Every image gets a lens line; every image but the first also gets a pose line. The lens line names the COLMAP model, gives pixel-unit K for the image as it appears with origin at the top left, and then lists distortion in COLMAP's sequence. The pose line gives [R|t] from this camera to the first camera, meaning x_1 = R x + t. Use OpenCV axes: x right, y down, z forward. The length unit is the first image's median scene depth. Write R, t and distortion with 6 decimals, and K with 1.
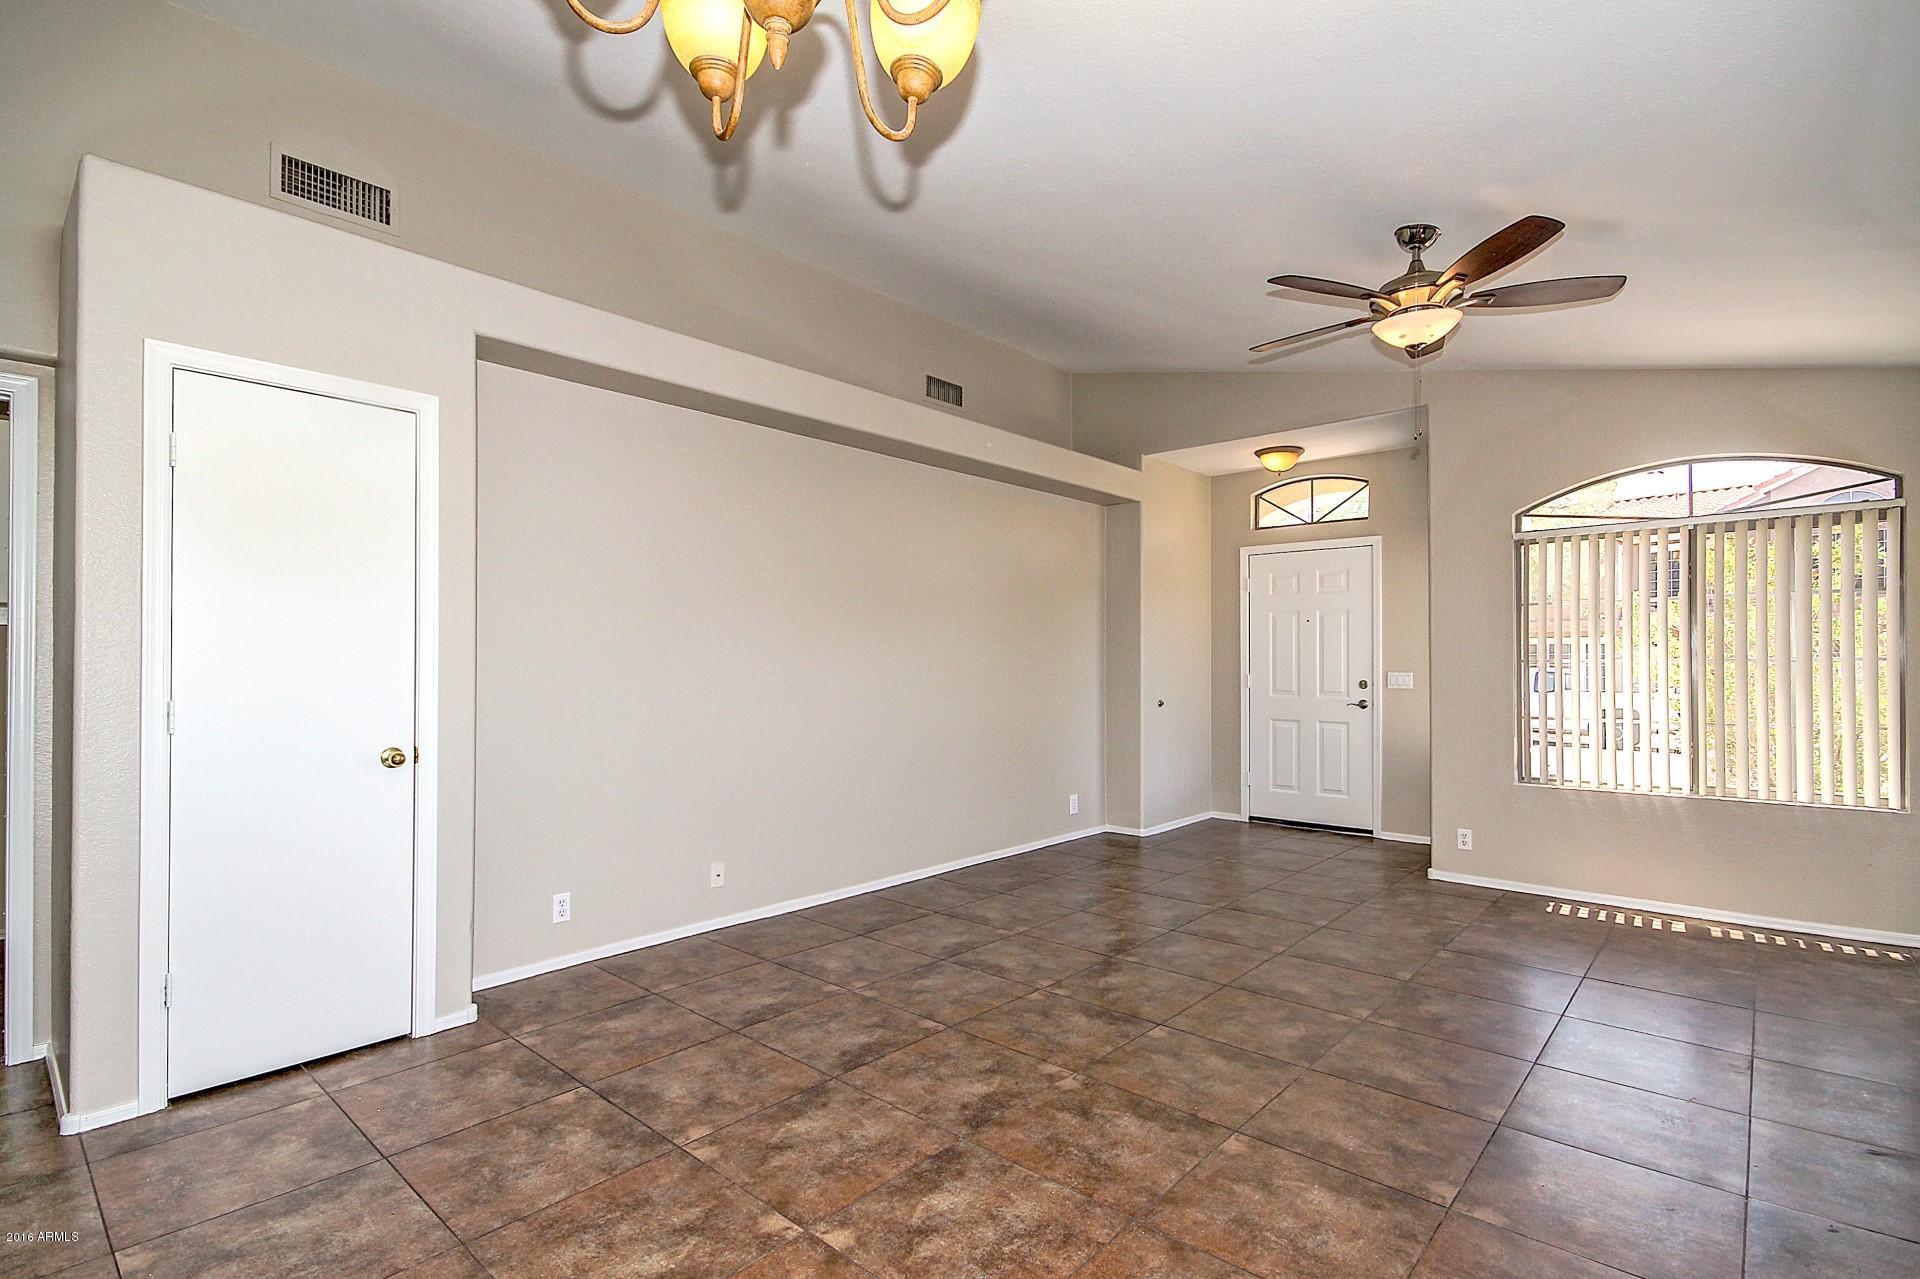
lens RADIAL K [[922.8, 0, 973.1], [0, 922.8, 631.8], [0, 0, 1]] dist [0.003285, -0.000315]
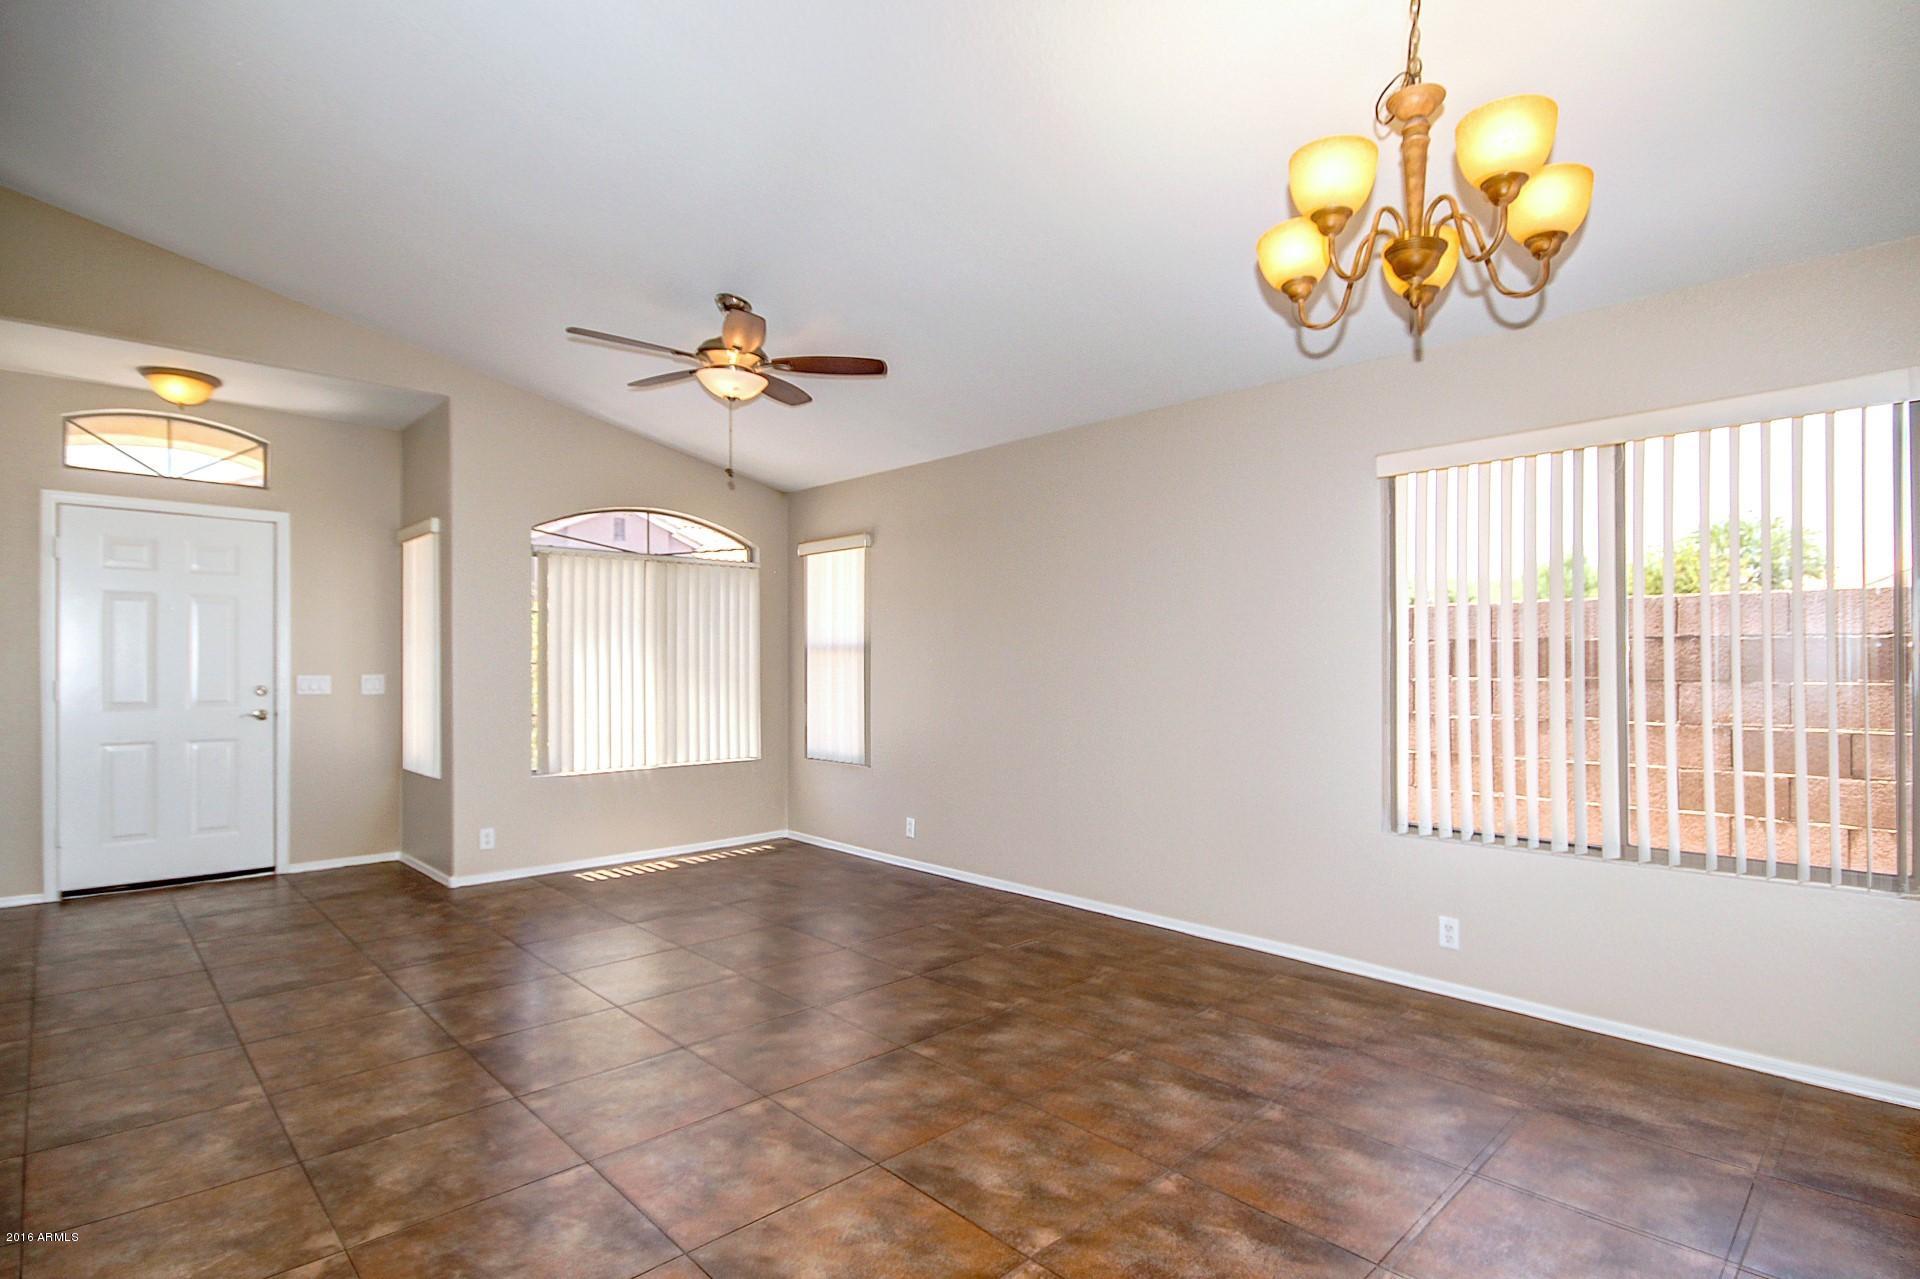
lens RADIAL K [[923.9, 0, 991.4], [0, 923.9, 663.1], [0, 0, 1]] dist [-0.013667, -0.000659]
pose [[0.062455, 0.002833, 0.998044, -0.571168], [-0.038714, 0.999250, -0.000414, 0.012314], [-0.997297, -0.038612, 0.062518, 0.501097]]
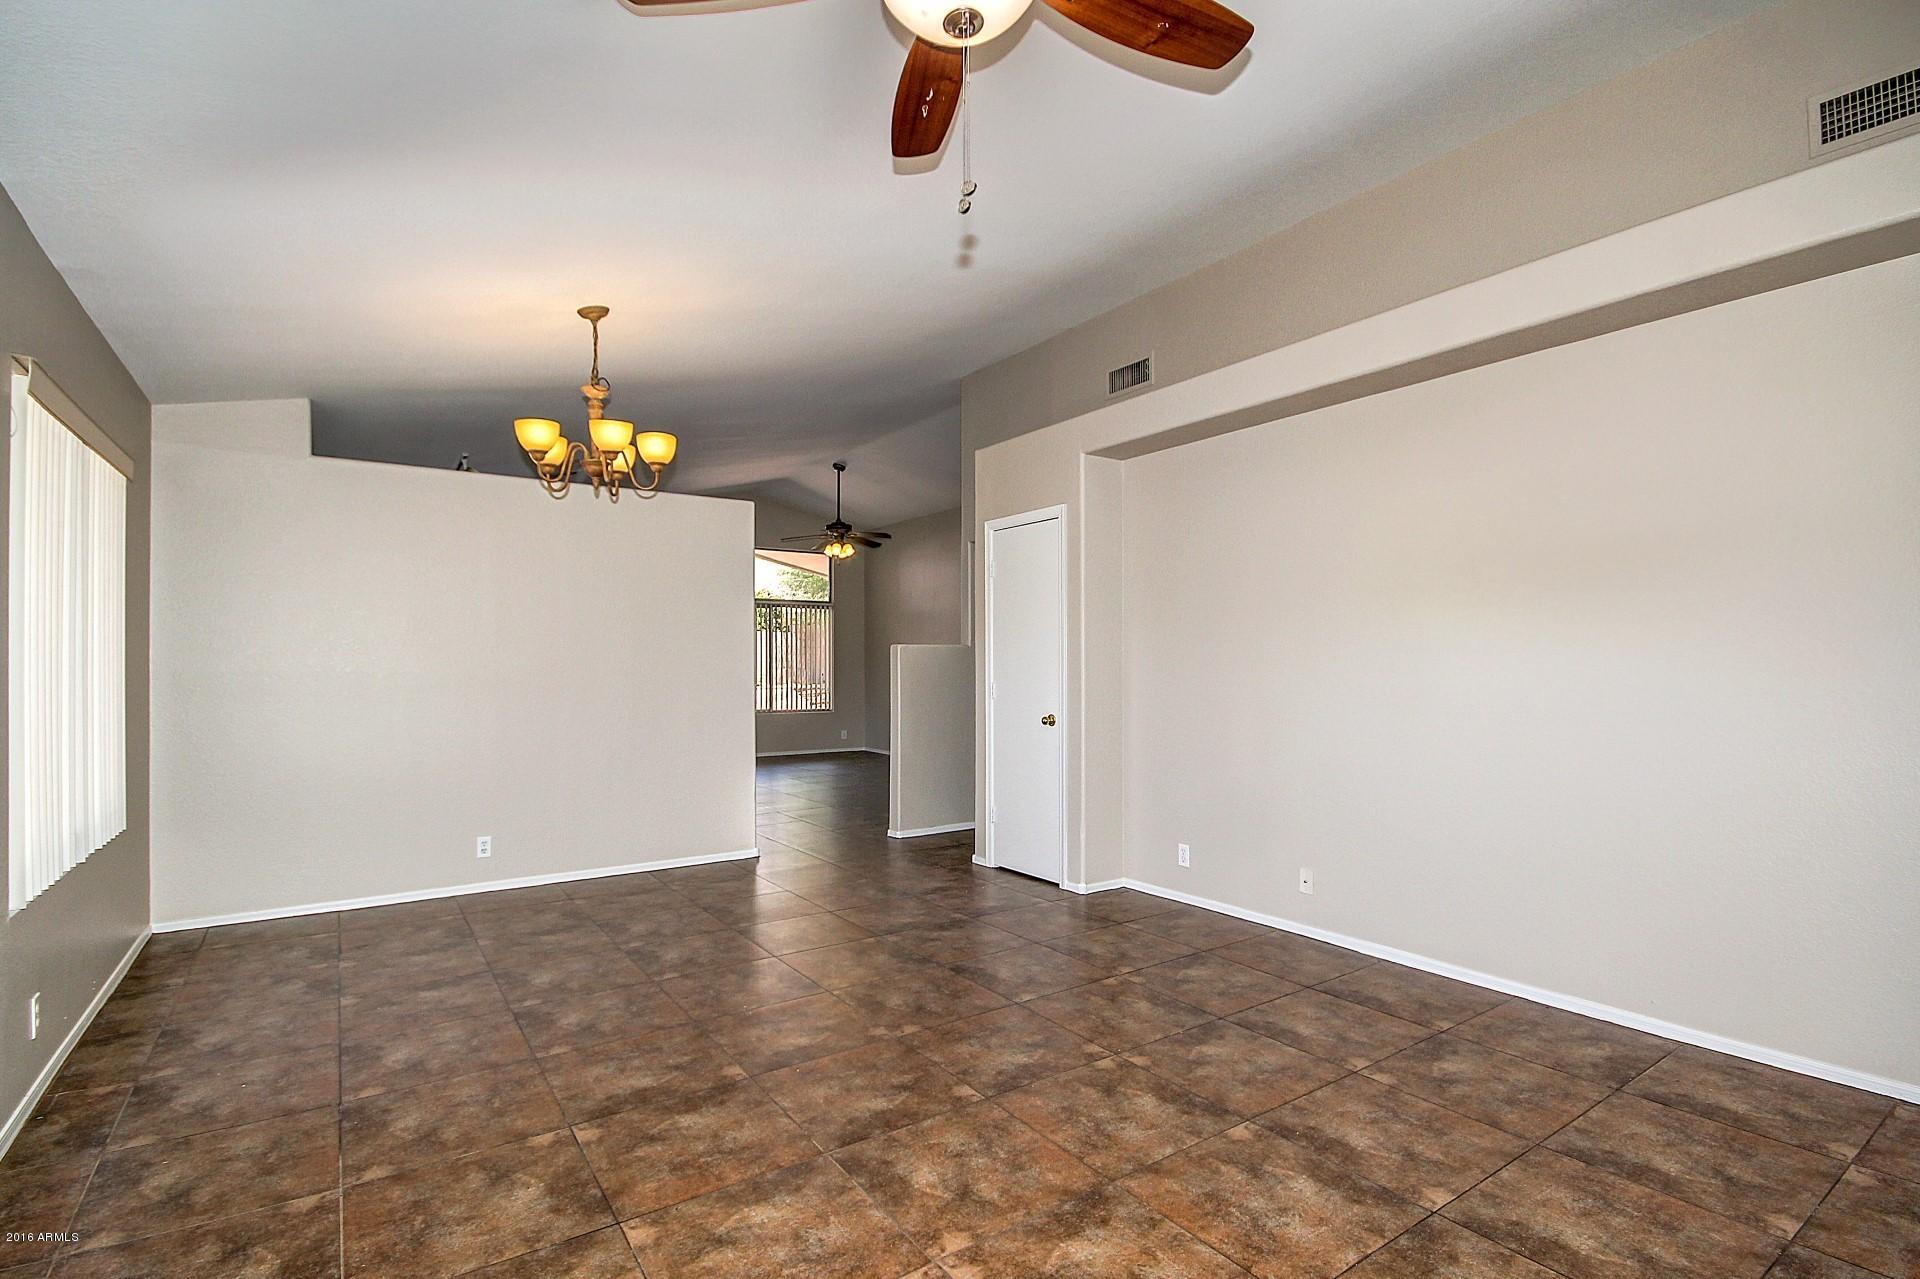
lens RADIAL K [[899.9, 0, 959.3], [0, 899.9, 666.6], [0, 0, 1]] dist [-0.003131, -0.000218]
pose [[-0.251136, 0.001353, -0.967951, 0.790025], [0.036320, 0.999308, -0.008026, 0.027913], [0.967270, -0.037172, -0.251011, 0.939603]]
